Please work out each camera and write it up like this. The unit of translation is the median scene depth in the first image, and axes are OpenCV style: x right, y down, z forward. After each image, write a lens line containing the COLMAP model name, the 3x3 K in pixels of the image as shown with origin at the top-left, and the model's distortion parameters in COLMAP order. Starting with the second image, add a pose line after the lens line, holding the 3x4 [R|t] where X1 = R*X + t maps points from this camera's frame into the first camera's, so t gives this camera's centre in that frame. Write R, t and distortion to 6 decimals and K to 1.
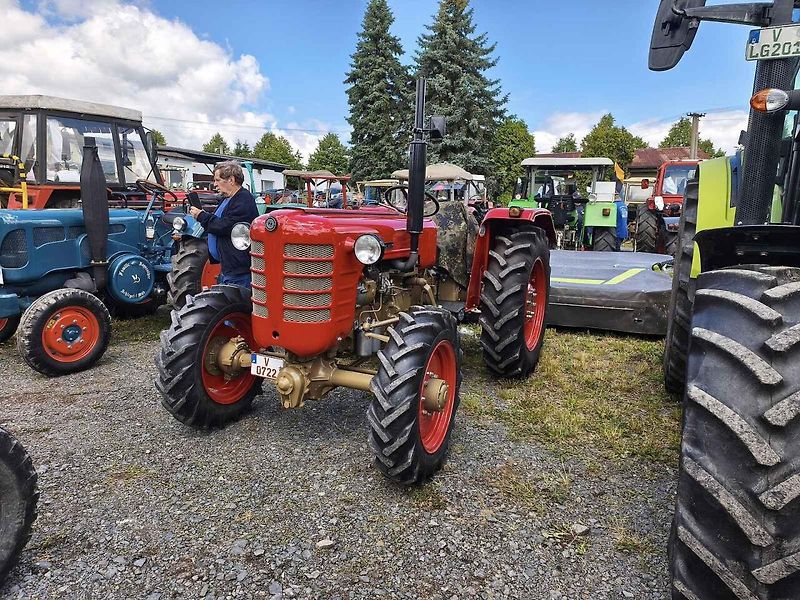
lens RADIAL K [[544.0, 0, 394.7], [0, 544.0, 296.7], [0, 0, 1]] dist [0.038708, -0.033320]
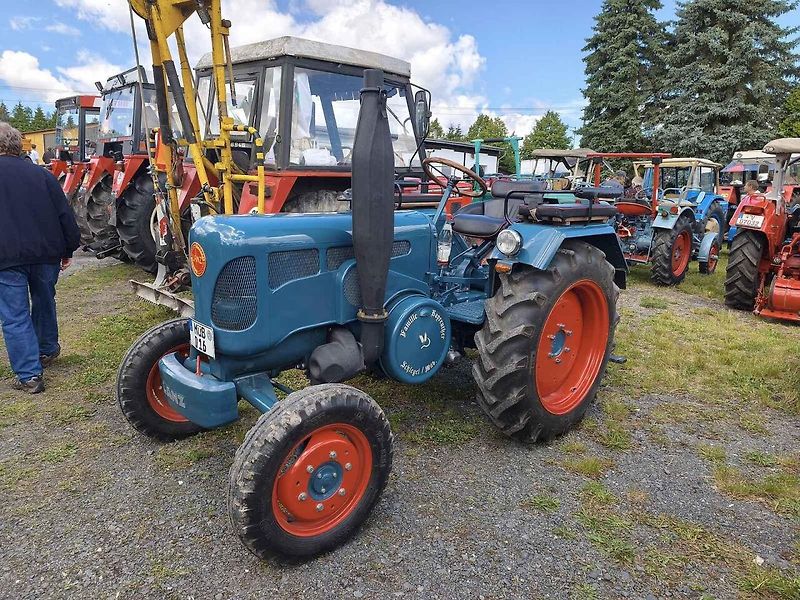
lens RADIAL K [[544.0, 0, 394.7], [0, 544.0, 296.7], [0, 0, 1]] dist [0.038708, -0.033320]
pose [[0.937022, 0.069781, -0.342227, -0.218743], [-0.060251, 0.997444, 0.038413, -0.065717], [0.344033, -0.015375, 0.938832, 0.331874]]
